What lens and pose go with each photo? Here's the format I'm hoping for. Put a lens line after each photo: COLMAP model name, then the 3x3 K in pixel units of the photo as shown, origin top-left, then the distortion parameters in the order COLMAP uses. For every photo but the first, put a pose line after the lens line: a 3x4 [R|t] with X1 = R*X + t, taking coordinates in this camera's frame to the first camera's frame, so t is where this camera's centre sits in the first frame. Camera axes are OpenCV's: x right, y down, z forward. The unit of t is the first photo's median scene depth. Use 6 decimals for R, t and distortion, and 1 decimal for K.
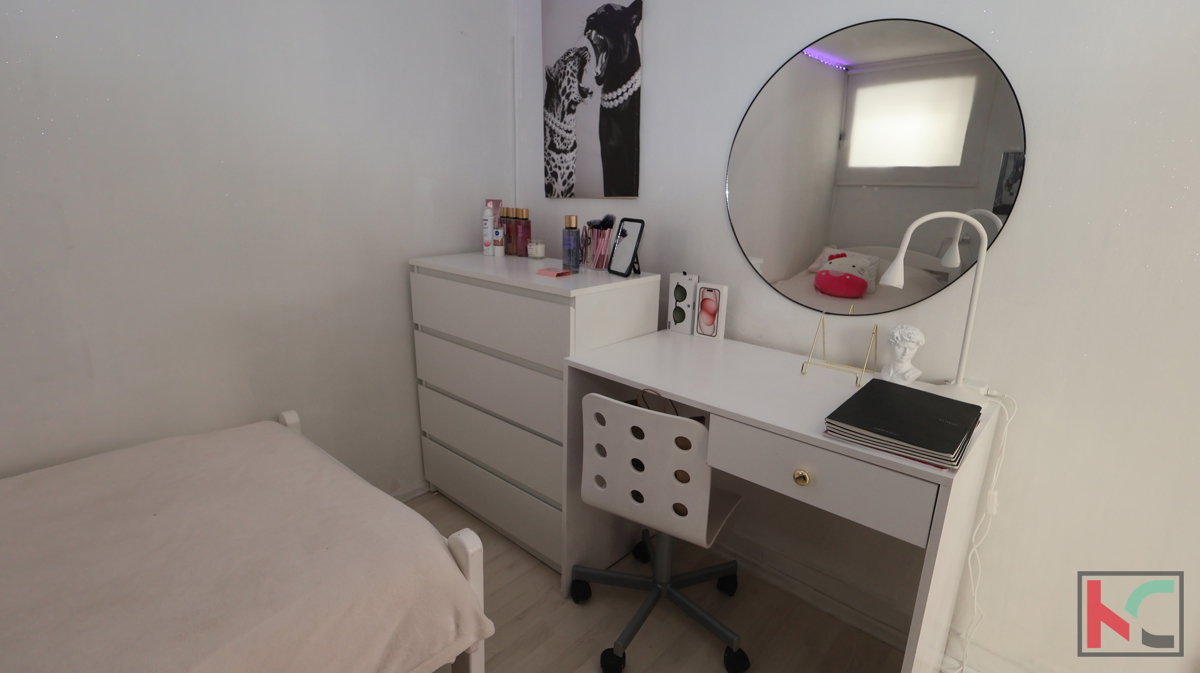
lens RADIAL K [[554.5, 0, 600.8], [0, 554.5, 336.7], [0, 0, 1]] dist [-0.009205, 0.000974]
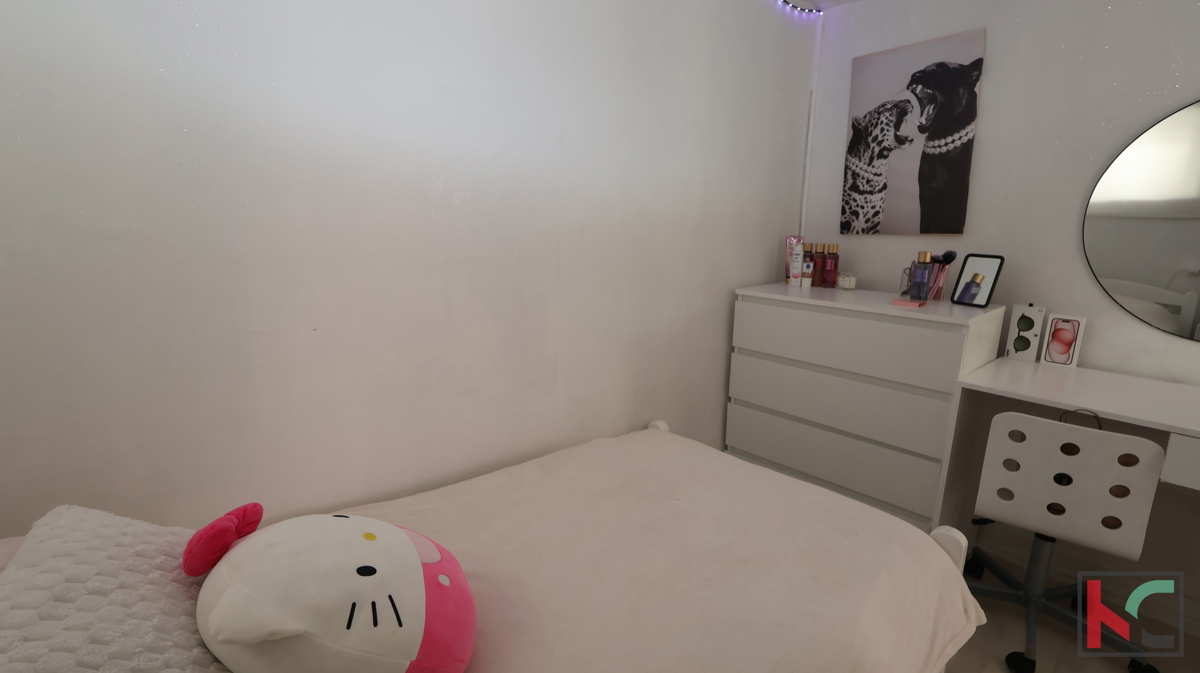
lens RADIAL K [[554.5, 0, 599.3], [0, 554.5, 335.6], [0, 0, 1]] dist [-0.009205, 0.000974]
pose [[0.993570, 0.017100, -0.111924, -0.520363], [-0.023027, 0.998388, -0.051878, 0.018301], [0.110857, 0.054121, 0.992362, -0.140196]]
